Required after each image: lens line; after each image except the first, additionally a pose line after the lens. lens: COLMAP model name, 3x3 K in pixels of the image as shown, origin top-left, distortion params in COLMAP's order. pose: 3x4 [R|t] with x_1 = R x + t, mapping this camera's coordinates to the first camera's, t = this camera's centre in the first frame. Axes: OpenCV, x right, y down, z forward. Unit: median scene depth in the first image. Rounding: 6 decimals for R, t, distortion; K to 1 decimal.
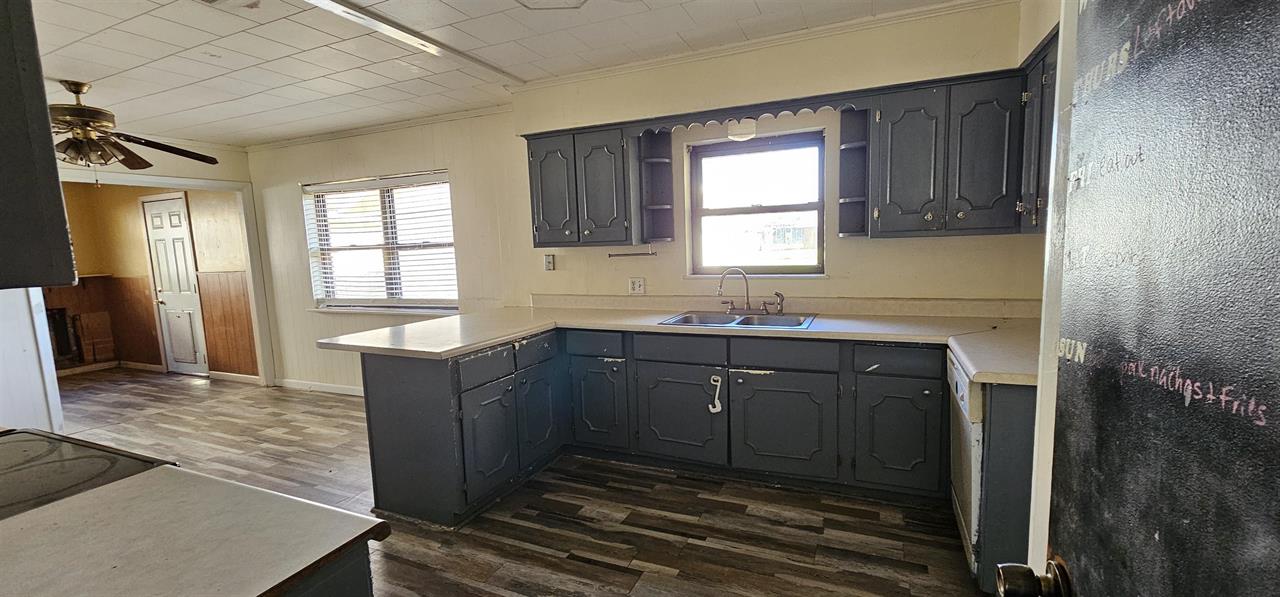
lens RADIAL K [[521.0, 0, 637.3], [0, 521.0, 305.5], [0, 0, 1]] dist [-0.000626, 0.000353]
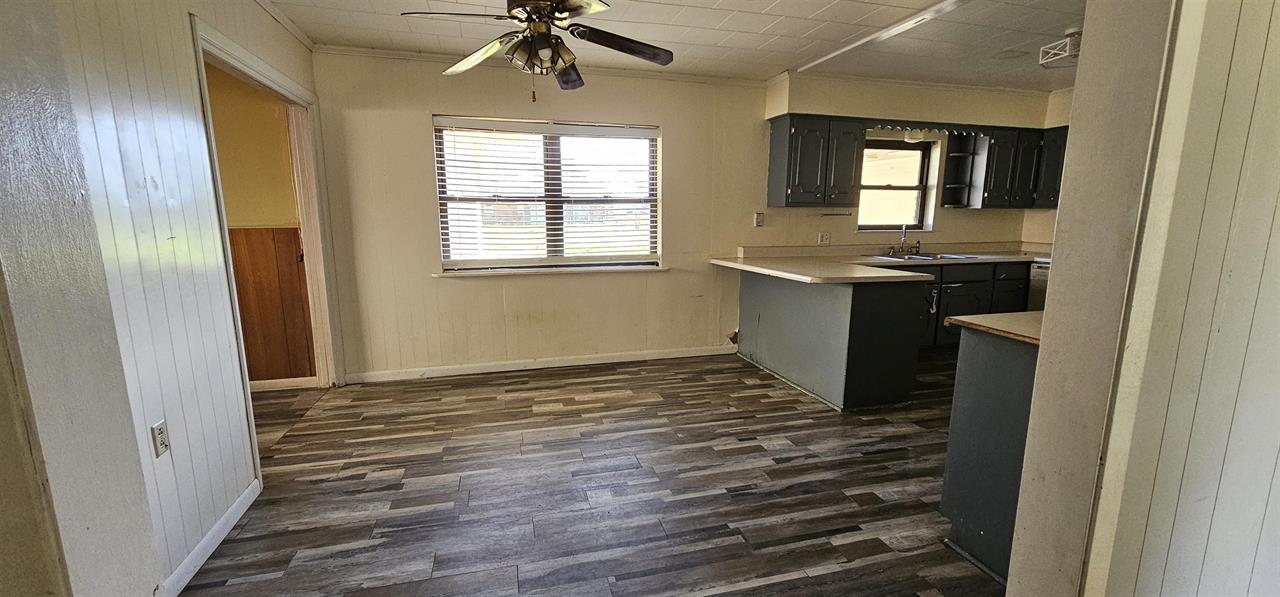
lens RADIAL K [[521.0, 0, 640.4], [0, 521.0, 300.1], [0, 0, 1]] dist [-0.000626, 0.000353]
pose [[0.768161, -0.070999, 0.636308, -1.230370], [0.048692, 0.997433, 0.052511, 0.028137], [-0.638403, -0.009354, 0.769646, 0.261912]]
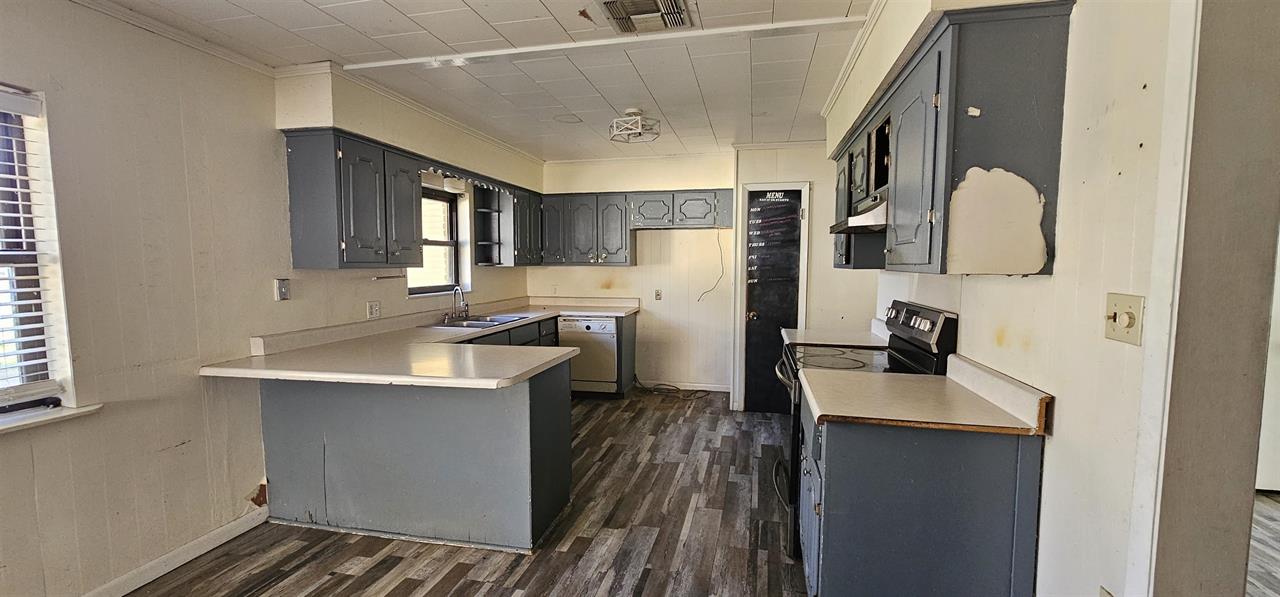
lens RADIAL K [[521.0, 0, 641.3], [0, 521.0, 306.2], [0, 0, 1]] dist [-0.000626, 0.000353]
pose [[-0.193876, -0.048743, 0.979814, -1.046980], [0.125563, 0.989317, 0.074060, -0.053215], [-0.972957, 0.137387, -0.185685, 0.688195]]
